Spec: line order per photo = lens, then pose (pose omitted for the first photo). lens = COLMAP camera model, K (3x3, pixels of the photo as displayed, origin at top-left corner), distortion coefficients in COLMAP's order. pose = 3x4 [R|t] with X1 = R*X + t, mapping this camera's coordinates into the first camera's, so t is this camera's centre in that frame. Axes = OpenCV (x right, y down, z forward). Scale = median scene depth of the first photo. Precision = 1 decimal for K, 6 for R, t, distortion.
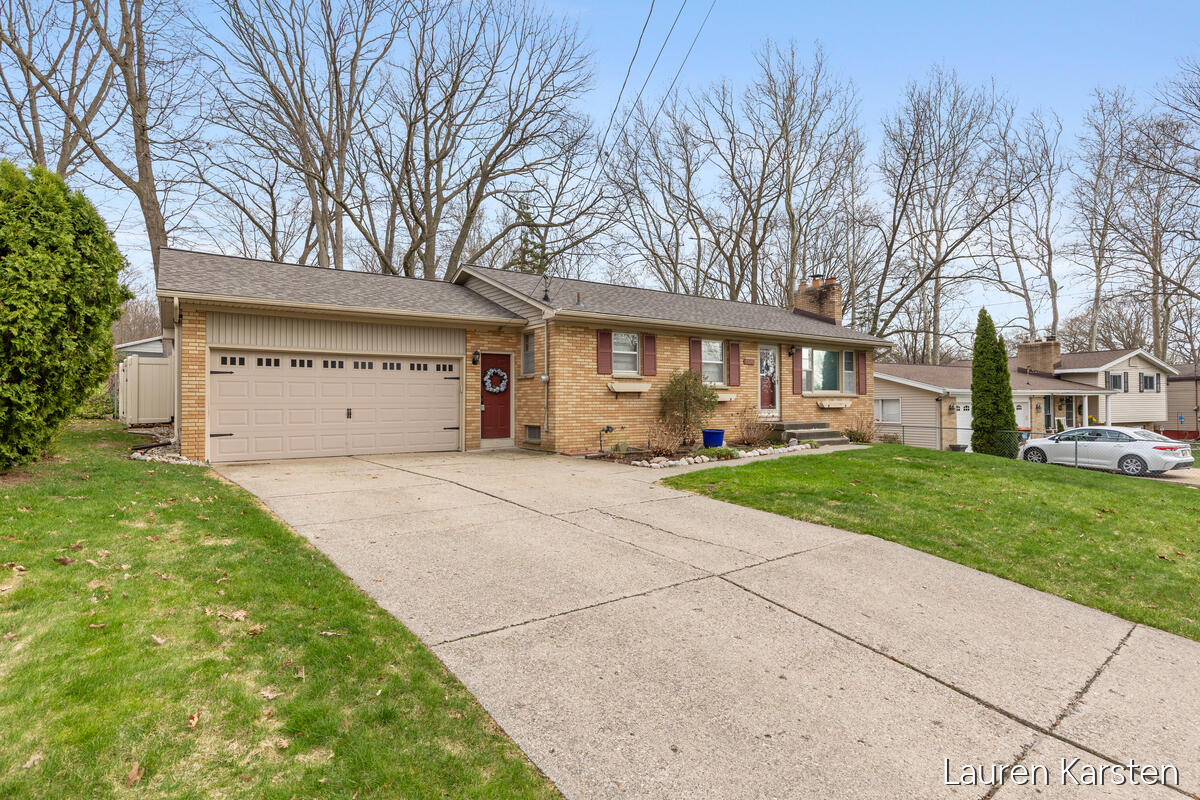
lens RADIAL K [[593.6, 0, 636.9], [0, 593.6, 399.0], [0, 0, 1]] dist [0.000137, 0.000053]
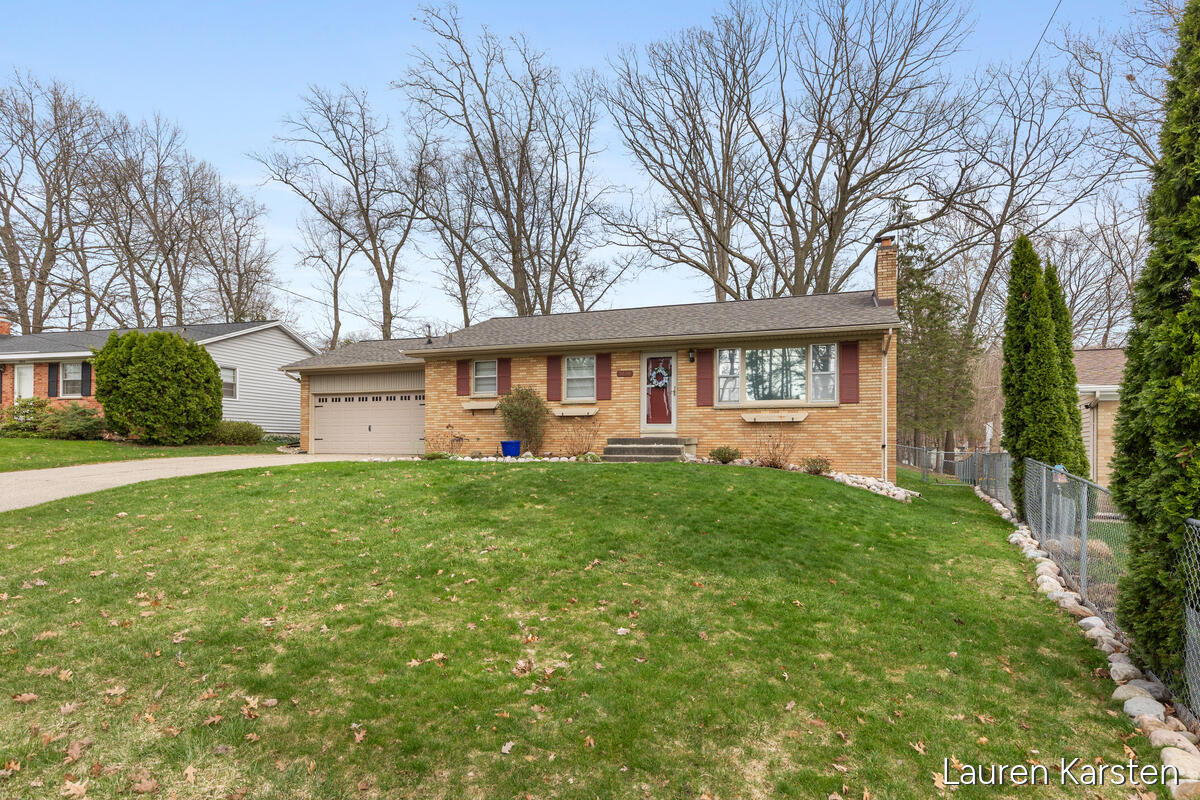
lens RADIAL K [[647.9, 0, 647.2], [0, 647.9, 447.1], [0, 0, 1]] dist [-0.000643, 0.000144]
pose [[0.569676, 0.006885, -0.821841, 1.245292], [0.001165, 0.999957, 0.009185, 0.052738], [0.821869, -0.006190, 0.569643, 0.524948]]
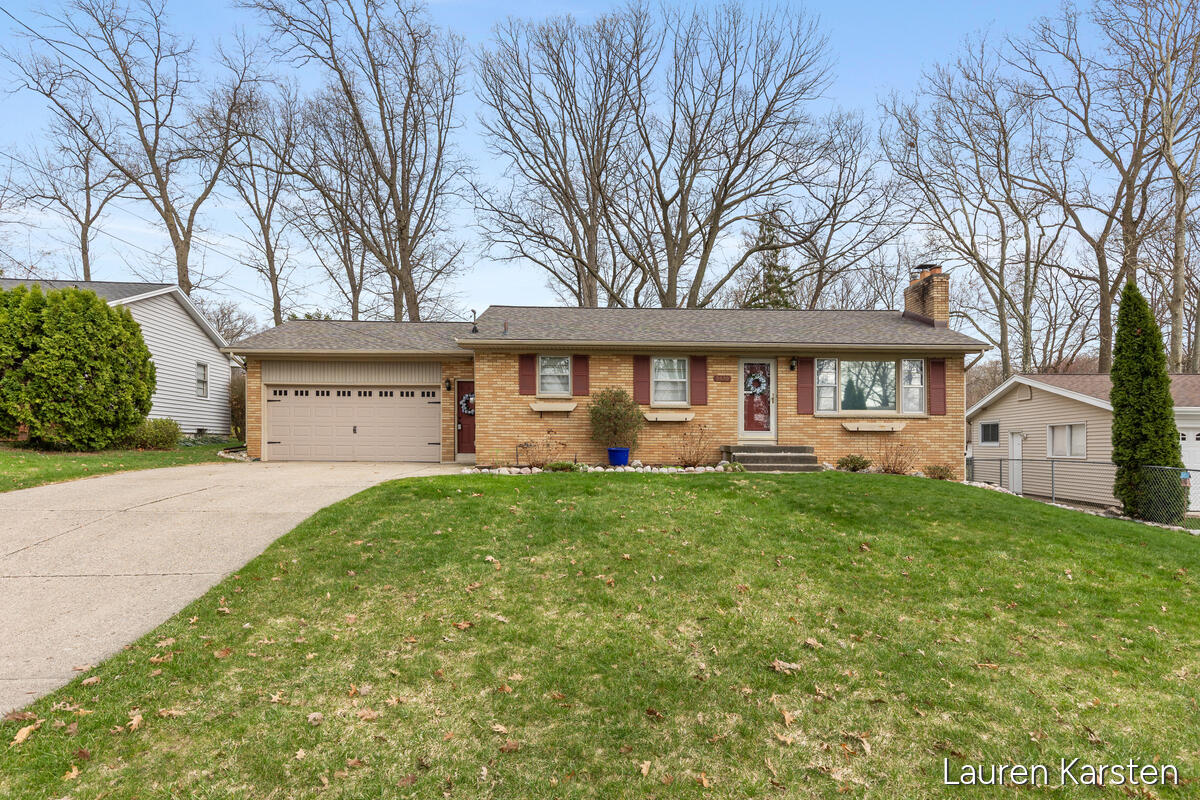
lens RADIAL K [[647.9, 0, 647.2], [0, 647.9, 447.1], [0, 0, 1]] dist [-0.000643, 0.000144]
pose [[0.827939, 0.010025, -0.560728, 0.768964], [-0.005600, 0.999938, 0.009608, 0.039739], [0.560790, -0.004814, 0.827944, 0.135047]]
